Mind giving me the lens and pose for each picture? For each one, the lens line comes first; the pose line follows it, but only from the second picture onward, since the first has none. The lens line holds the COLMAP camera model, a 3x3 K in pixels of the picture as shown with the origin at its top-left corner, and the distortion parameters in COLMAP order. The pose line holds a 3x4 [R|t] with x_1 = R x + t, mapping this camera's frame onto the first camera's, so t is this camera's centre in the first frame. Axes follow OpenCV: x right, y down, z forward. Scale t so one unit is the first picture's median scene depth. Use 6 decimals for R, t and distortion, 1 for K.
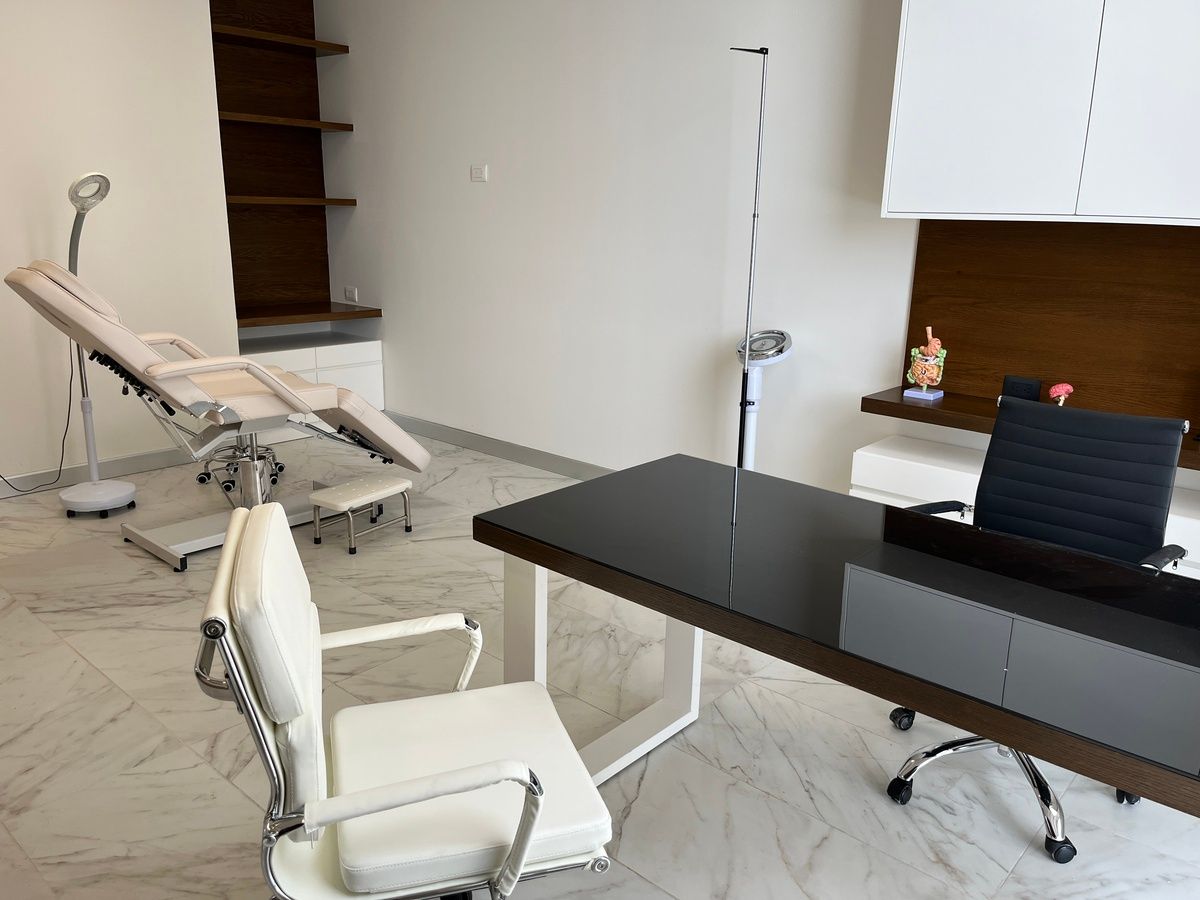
lens RADIAL K [[920.4, 0, 597.2], [0, 920.4, 450.5], [0, 0, 1]] dist [0.050053, -0.041475]
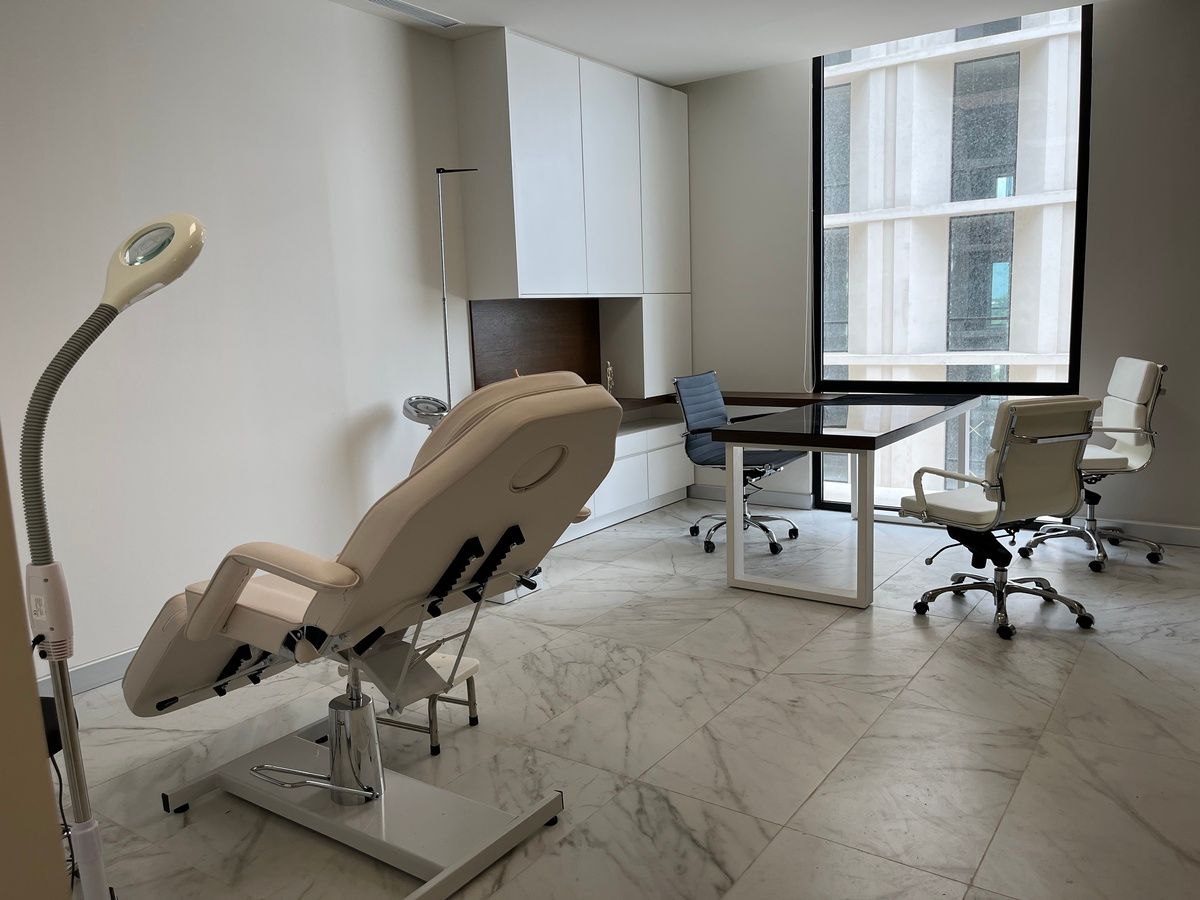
lens RADIAL K [[920.4, 0, 602.0], [0, 920.4, 455.7], [0, 0, 1]] dist [0.050053, -0.041475]
pose [[-0.127357, -0.162650, 0.978430, -1.147352], [0.298675, 0.934386, 0.194205, -0.249527], [-0.945819, 0.316966, -0.070422, 1.011368]]
